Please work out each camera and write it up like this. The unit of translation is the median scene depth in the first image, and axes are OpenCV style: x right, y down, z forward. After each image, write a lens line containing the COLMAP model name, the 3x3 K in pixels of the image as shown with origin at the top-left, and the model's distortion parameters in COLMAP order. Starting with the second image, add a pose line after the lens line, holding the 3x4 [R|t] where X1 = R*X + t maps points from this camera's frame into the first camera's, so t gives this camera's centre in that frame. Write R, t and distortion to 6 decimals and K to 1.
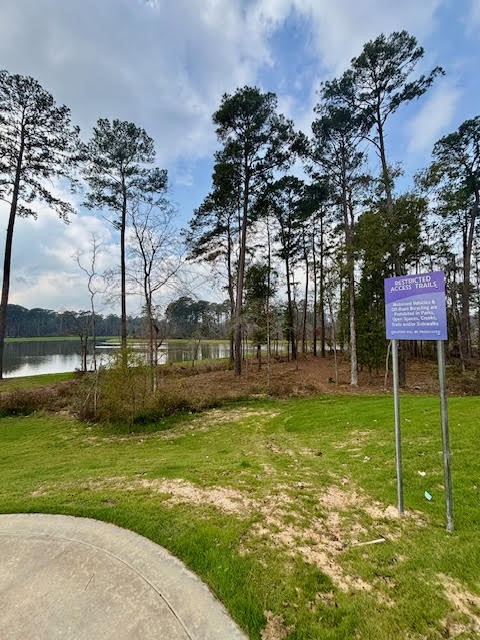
lens RADIAL K [[257.8, 0, 240.0], [0, 257.8, 320.0], [0, 0, 1]] dist [0.000151, -0.000467]
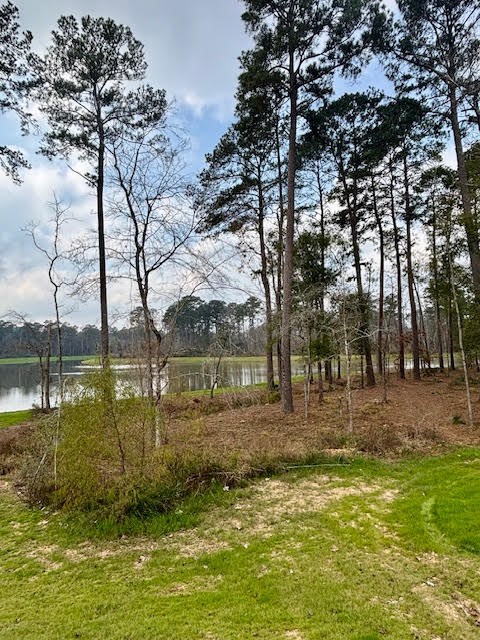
lens RADIAL K [[370.5, 0, 240.0], [0, 370.5, 320.0], [0, 0, 1]] dist [-0.000337, -0.001026]
pose [[0.996776, -0.031653, -0.073725, -0.047094], [0.029965, 0.999265, -0.023897, 0.013976], [0.074427, 0.021611, 0.996992, 0.109569]]
